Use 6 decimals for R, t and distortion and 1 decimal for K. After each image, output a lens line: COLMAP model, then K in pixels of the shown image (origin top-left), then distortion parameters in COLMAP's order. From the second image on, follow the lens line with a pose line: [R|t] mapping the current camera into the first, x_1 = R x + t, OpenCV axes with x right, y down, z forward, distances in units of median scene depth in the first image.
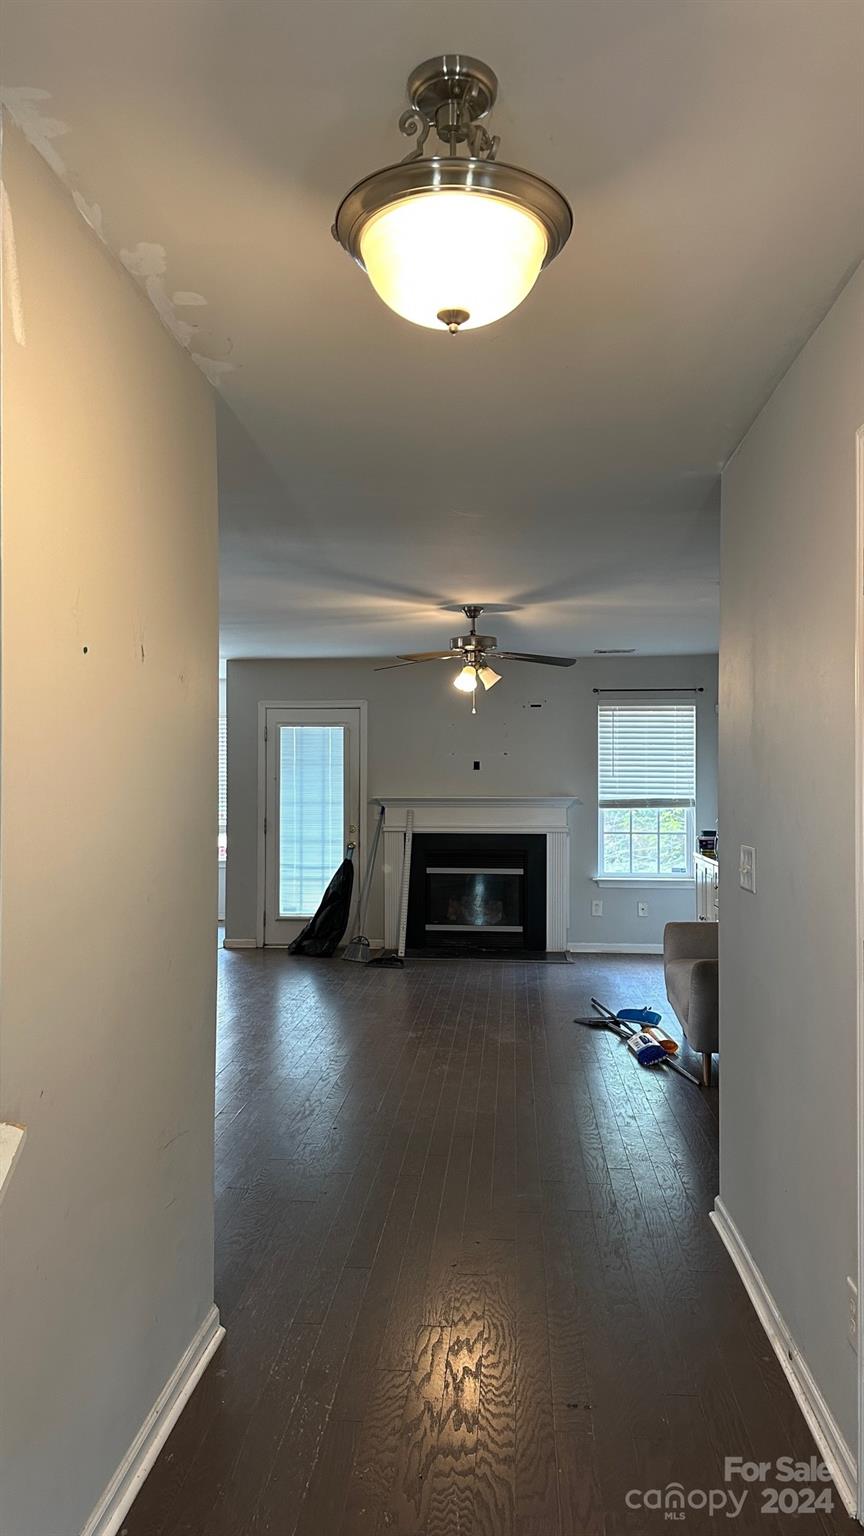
lens RADIAL K [[1063.5, 0, 432.0], [0, 1063.5, 768.0], [0, 0, 1]] dist [0.168155, -0.313557]
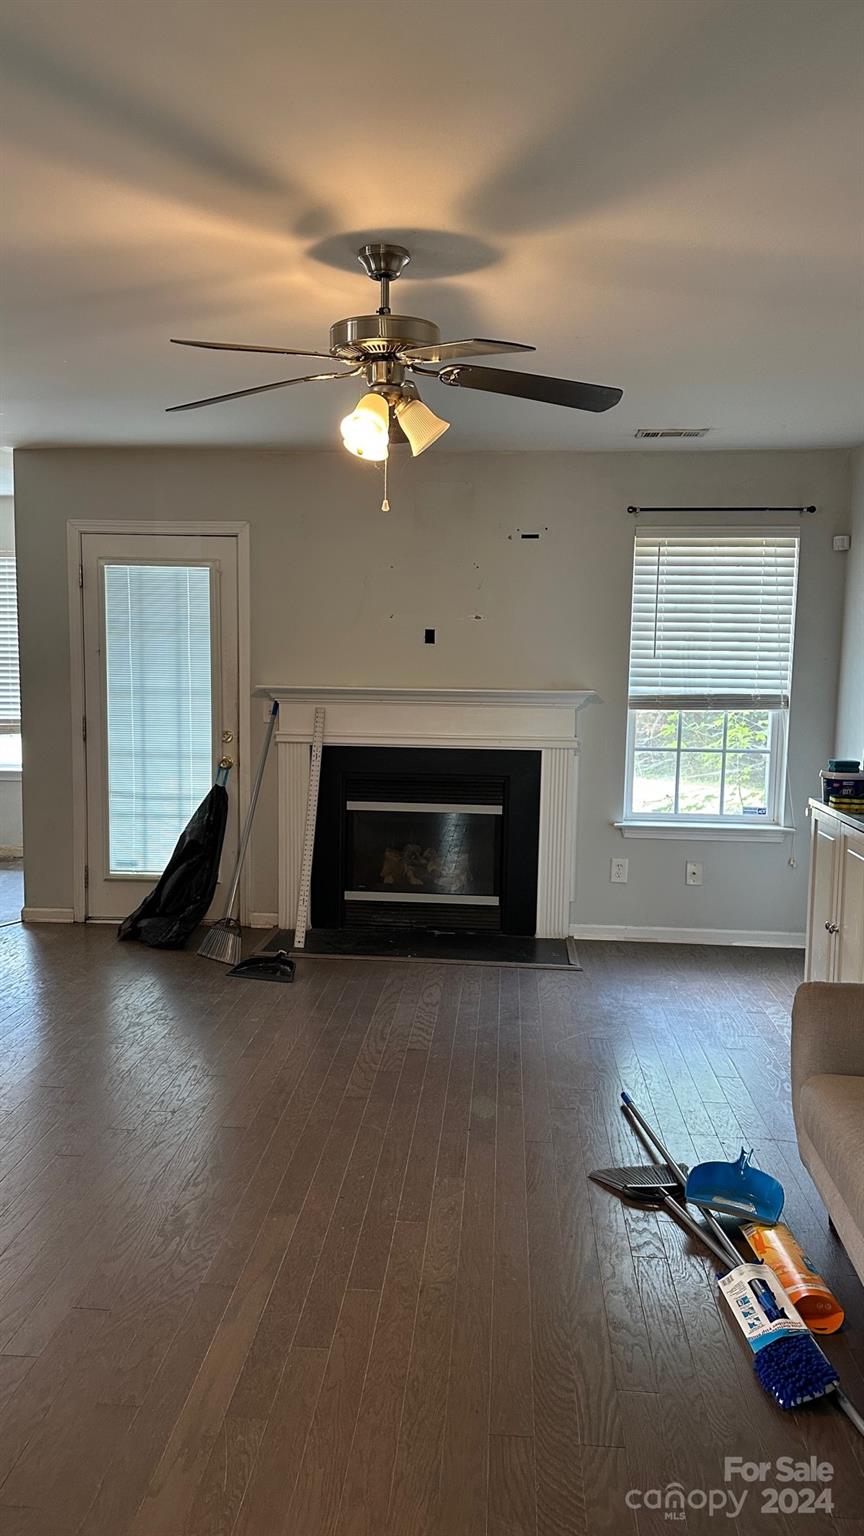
lens RADIAL K [[1063.5, 0, 432.0], [0, 1063.5, 768.0], [0, 0, 1]] dist [0.168155, -0.313557]
pose [[0.999877, 0.013621, 0.007802, 0.039648], [-0.014444, 0.992967, 0.117511, 0.000811], [-0.006147, -0.117609, 0.993041, 0.388517]]
